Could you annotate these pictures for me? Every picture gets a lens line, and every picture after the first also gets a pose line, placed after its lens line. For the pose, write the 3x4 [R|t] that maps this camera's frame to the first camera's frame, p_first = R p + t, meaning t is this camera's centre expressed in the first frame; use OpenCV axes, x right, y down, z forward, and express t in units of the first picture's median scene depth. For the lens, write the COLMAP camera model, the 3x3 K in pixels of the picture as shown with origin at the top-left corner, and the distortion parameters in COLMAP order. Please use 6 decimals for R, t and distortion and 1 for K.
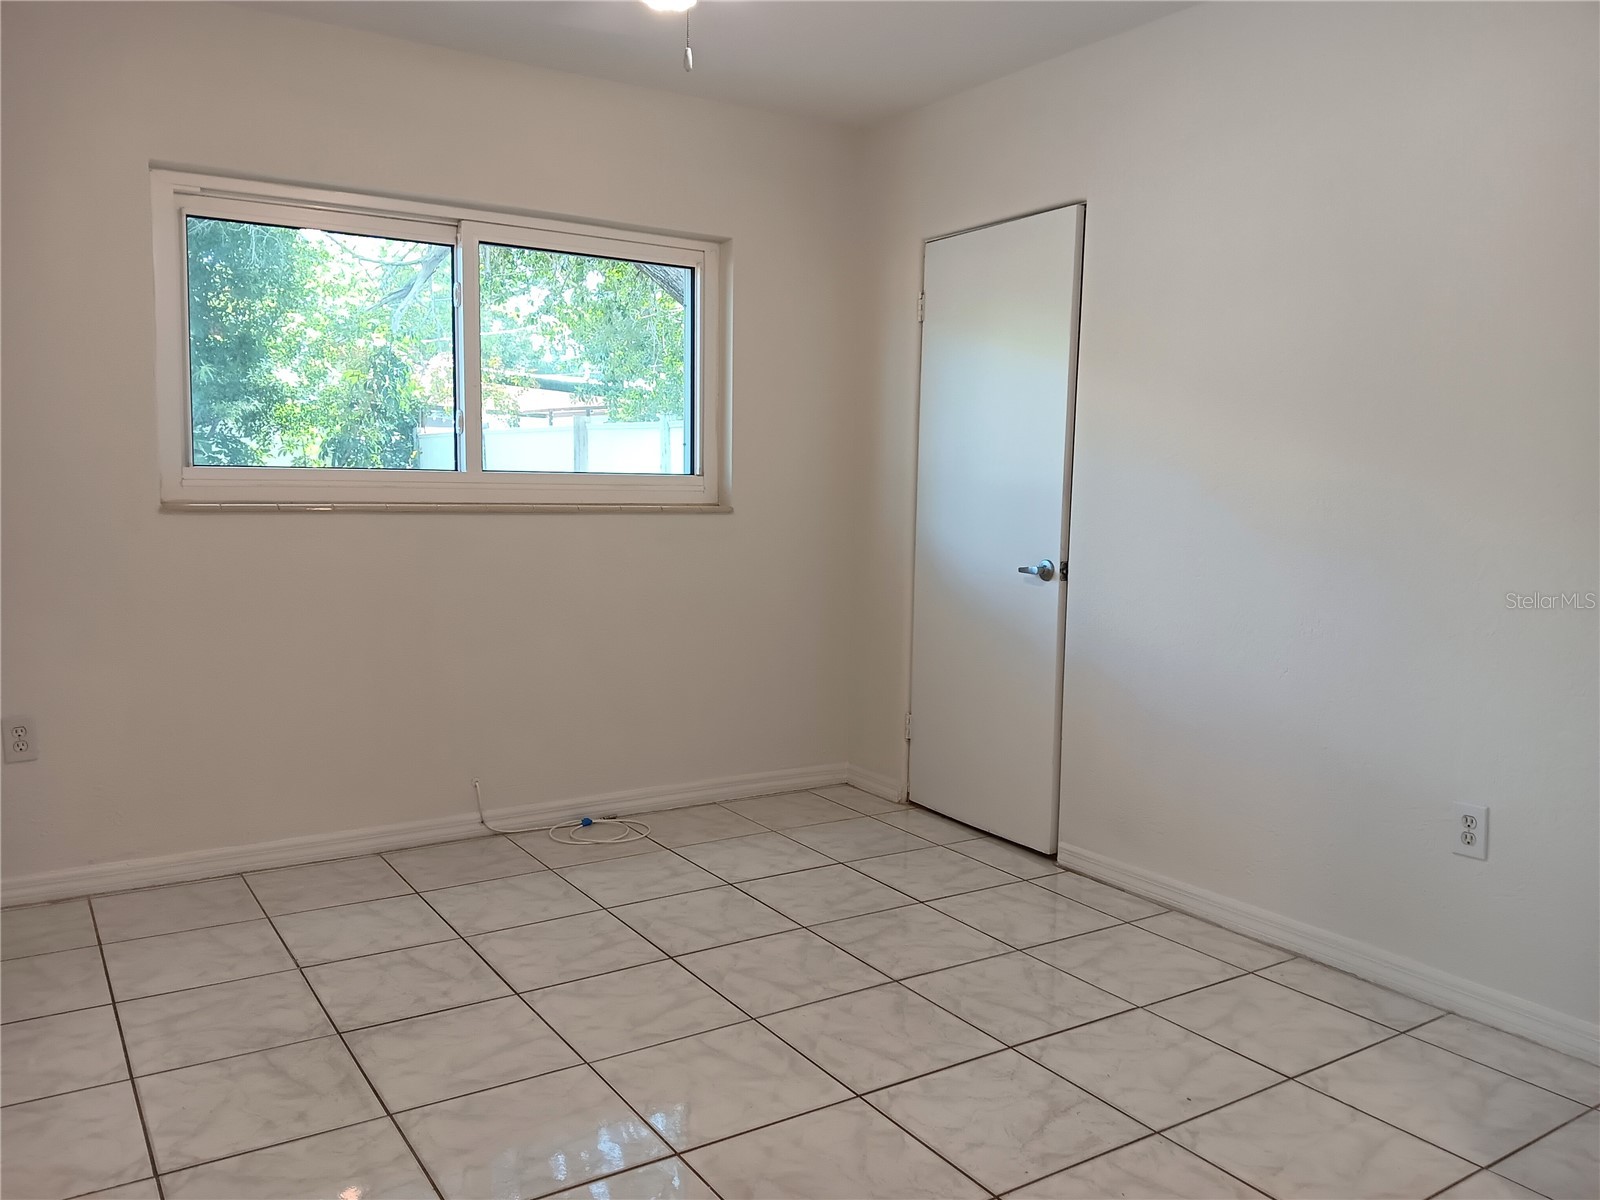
lens RADIAL K [[1281.2, 0, 791.1], [0, 1281.2, 593.2], [0, 0, 1]] dist [0.143639, -0.181783]
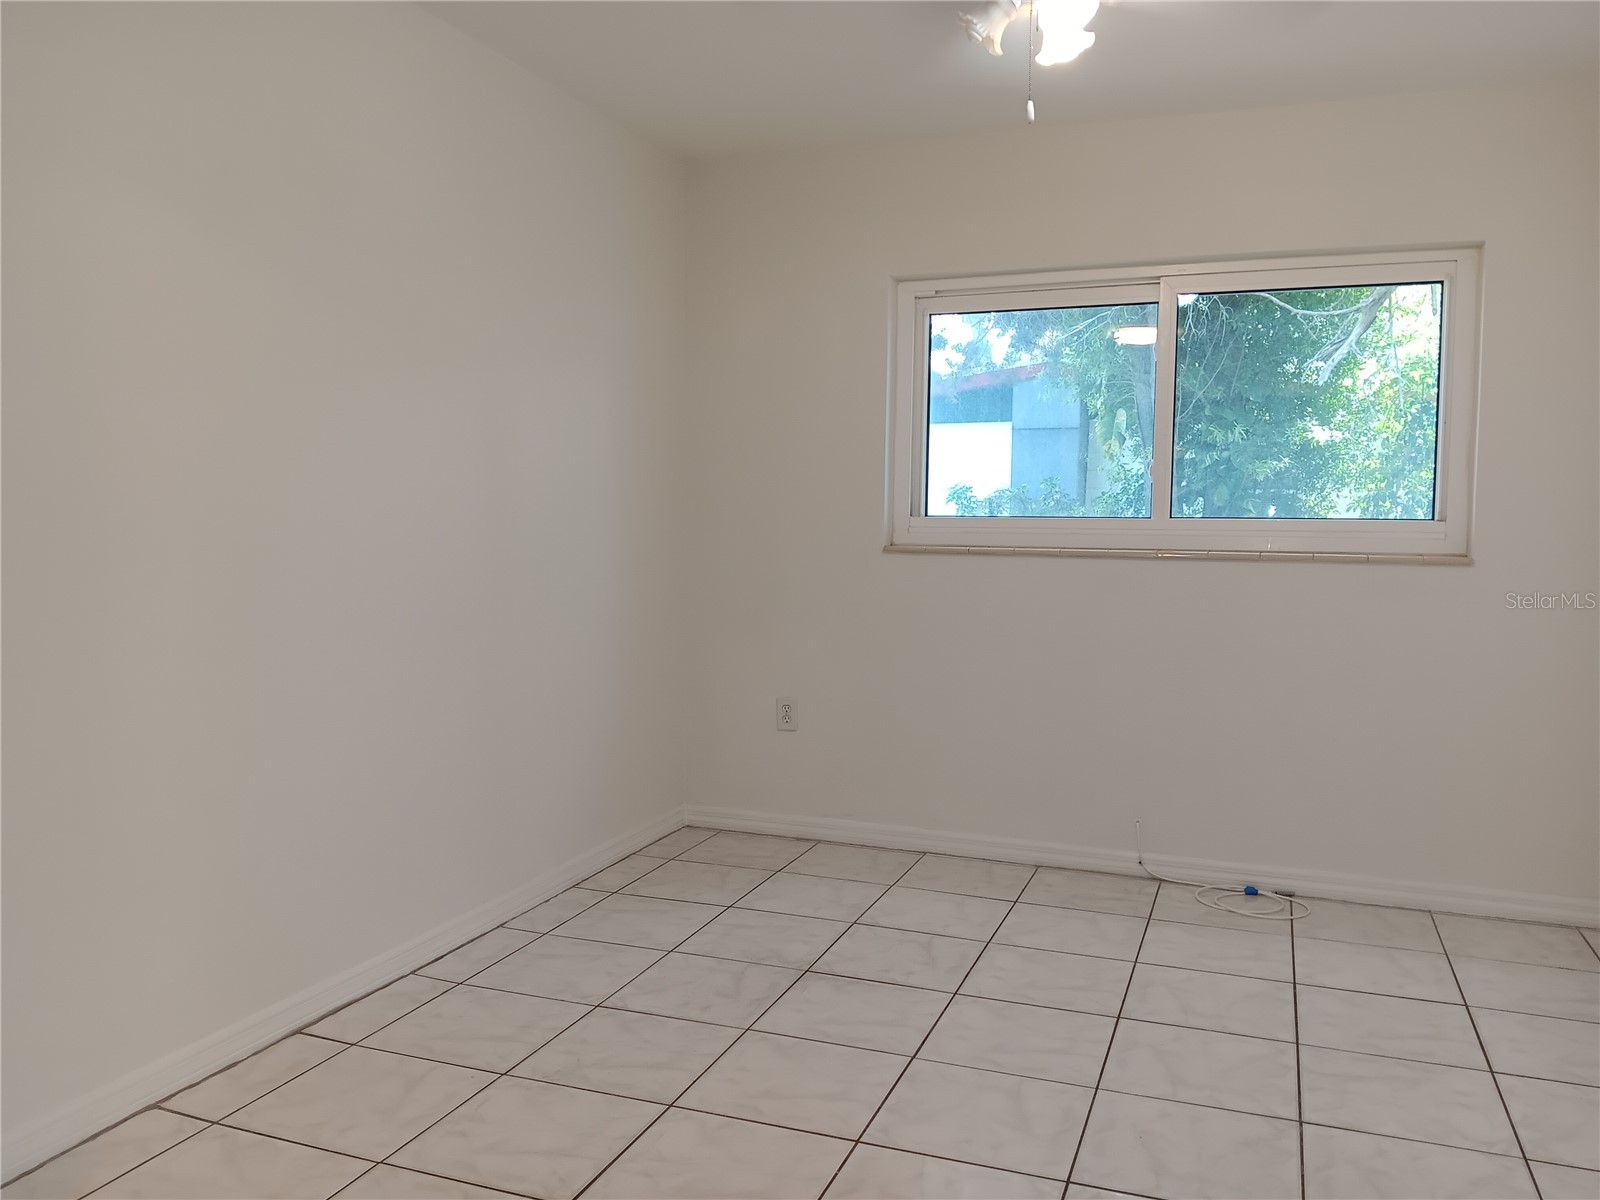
lens RADIAL K [[1281.2, 0, 791.1], [0, 1281.2, 593.2], [0, 0, 1]] dist [0.143639, -0.181783]
pose [[0.604444, 0.042079, -0.795536, 0.405105], [-0.079532, 0.996803, -0.007704, -0.003979], [0.792668, 0.067927, 0.605858, 0.156769]]
